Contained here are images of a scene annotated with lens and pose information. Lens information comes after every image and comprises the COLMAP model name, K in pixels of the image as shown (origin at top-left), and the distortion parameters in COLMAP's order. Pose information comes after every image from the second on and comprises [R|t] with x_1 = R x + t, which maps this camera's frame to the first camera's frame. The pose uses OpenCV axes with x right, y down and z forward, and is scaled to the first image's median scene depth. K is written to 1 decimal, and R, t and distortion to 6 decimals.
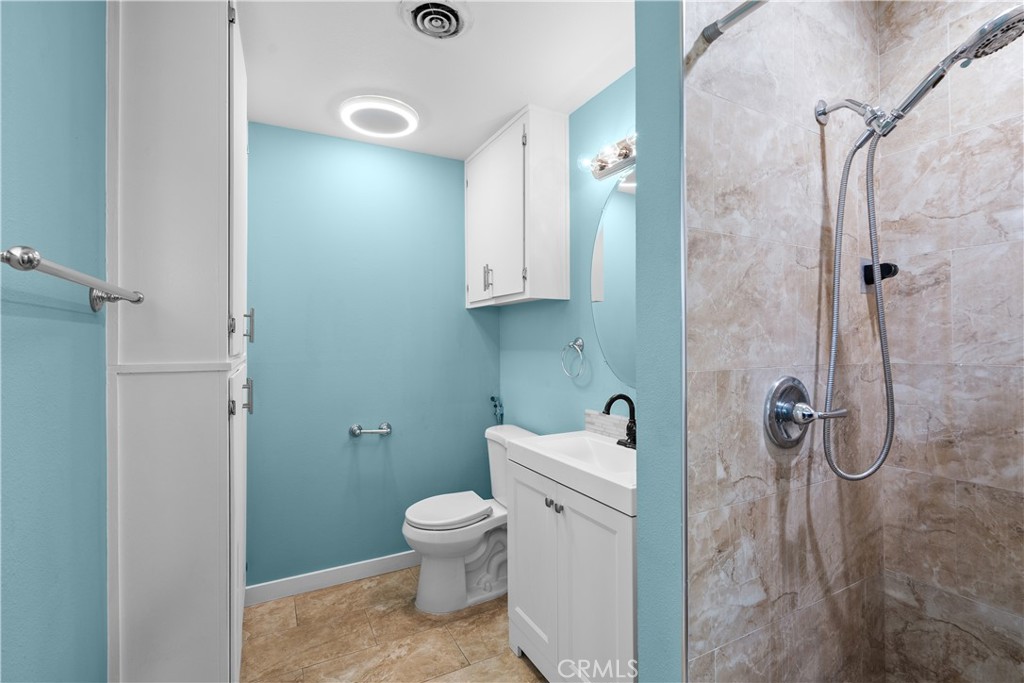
lens RADIAL K [[460.4, 0, 513.9], [0, 460.4, 339.9], [0, 0, 1]] dist [-0.007158, 0.001825]
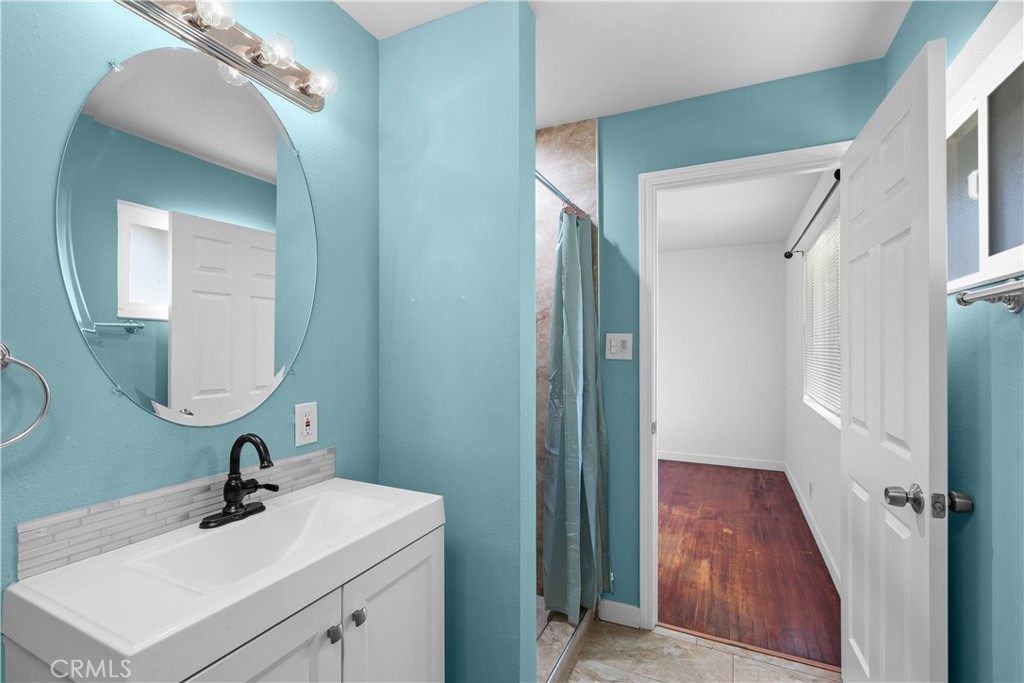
lens RADIAL K [[460.4, 0, 511.0], [0, 460.4, 345.9], [0, 0, 1]] dist [-0.007158, 0.001825]
pose [[-0.587677, 0.008887, 0.809047, -0.379645], [-0.003618, 0.999901, -0.013612, 0.005898], [-0.809087, -0.010927, -0.587587, 0.864500]]
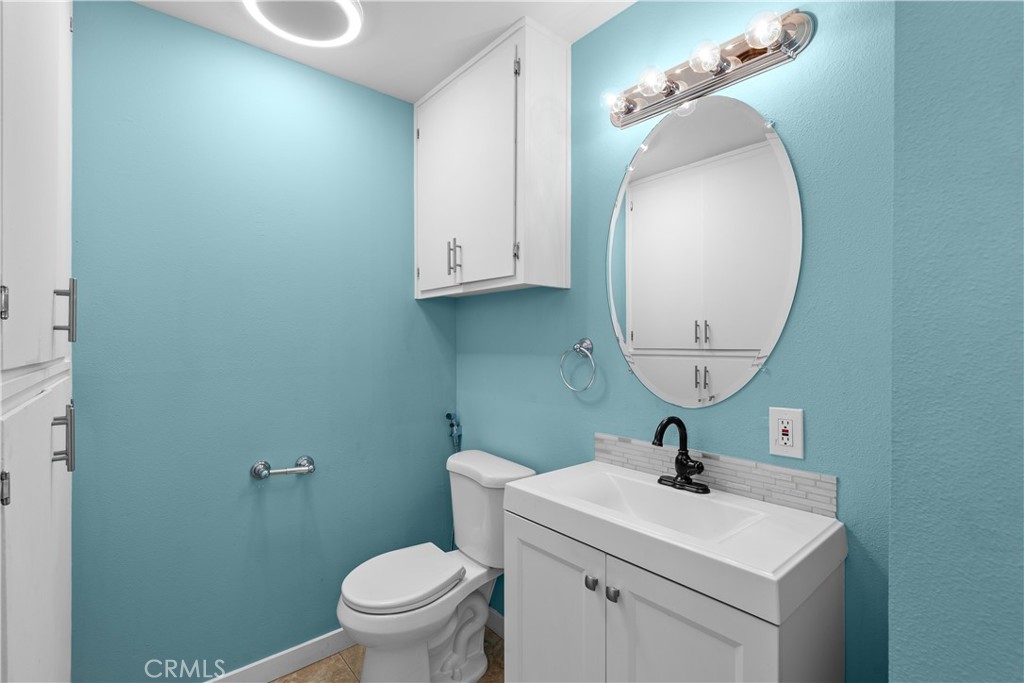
lens RADIAL K [[460.4, 0, 511.3], [0, 460.4, 346.4], [0, 0, 1]] dist [-0.007158, 0.001825]
pose [[0.978014, 0.003598, 0.208508, -0.133907], [-0.005999, 0.999923, 0.010884, 0.001105], [-0.208452, -0.011895, 0.977960, 0.277888]]
